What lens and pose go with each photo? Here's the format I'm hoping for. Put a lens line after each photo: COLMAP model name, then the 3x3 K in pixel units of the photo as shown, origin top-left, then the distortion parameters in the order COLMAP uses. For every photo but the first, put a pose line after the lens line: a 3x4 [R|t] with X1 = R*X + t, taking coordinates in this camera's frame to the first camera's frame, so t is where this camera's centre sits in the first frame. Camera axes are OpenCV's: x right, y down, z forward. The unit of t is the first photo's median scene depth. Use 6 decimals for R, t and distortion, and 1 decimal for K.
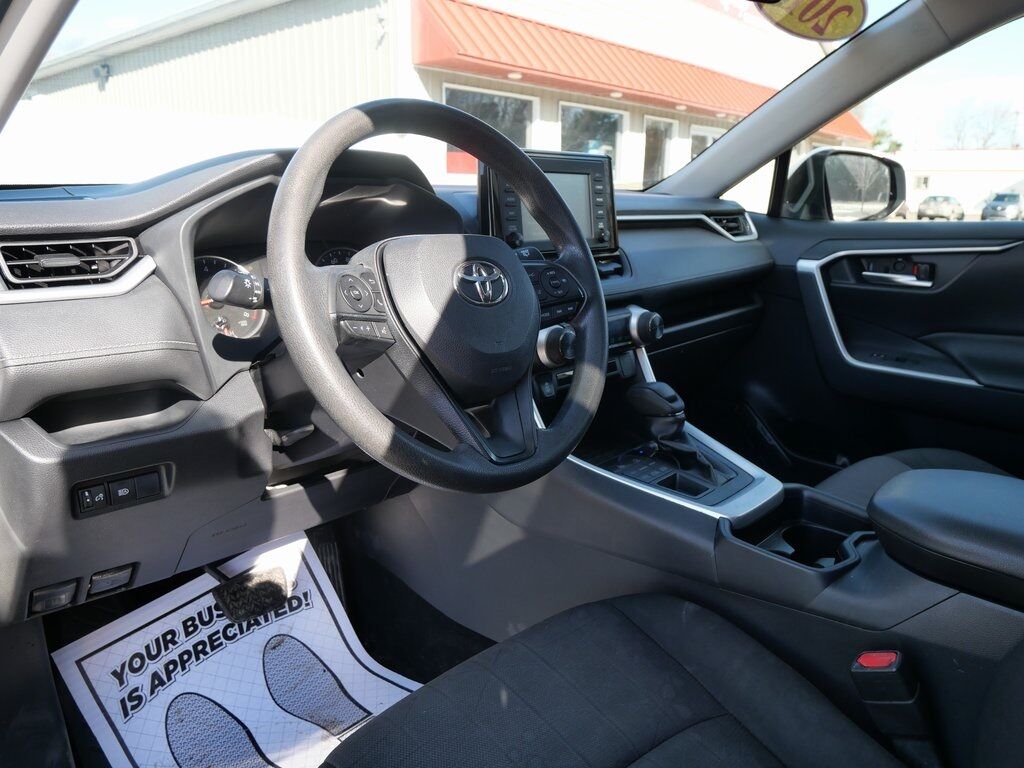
lens RADIAL K [[732.9, 0, 518.3], [0, 732.9, 384.3], [0, 0, 1]] dist [-0.080486, 0.008854]
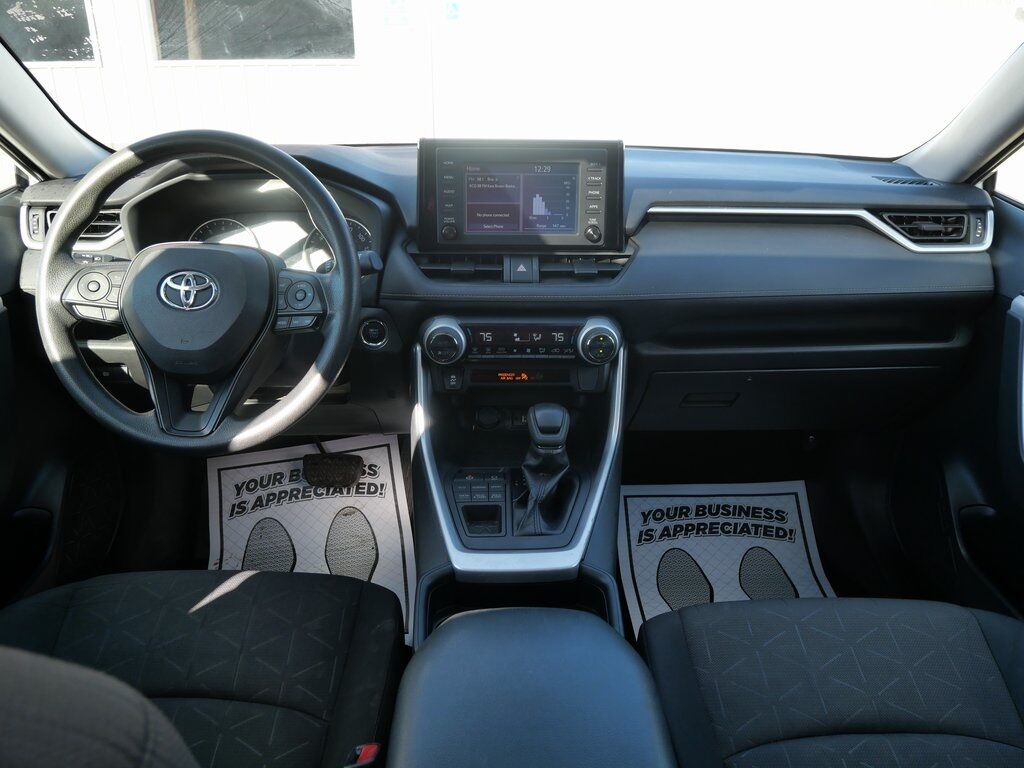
lens RADIAL K [[732.9, 0, 511.4], [0, 732.9, 387.8], [0, 0, 1]] dist [-0.080486, 0.008854]
pose [[0.706857, 0.282302, -0.648582, 0.538221], [-0.178500, 0.958424, 0.222625, -0.161244], [0.684464, -0.041592, 0.727859, 0.214966]]
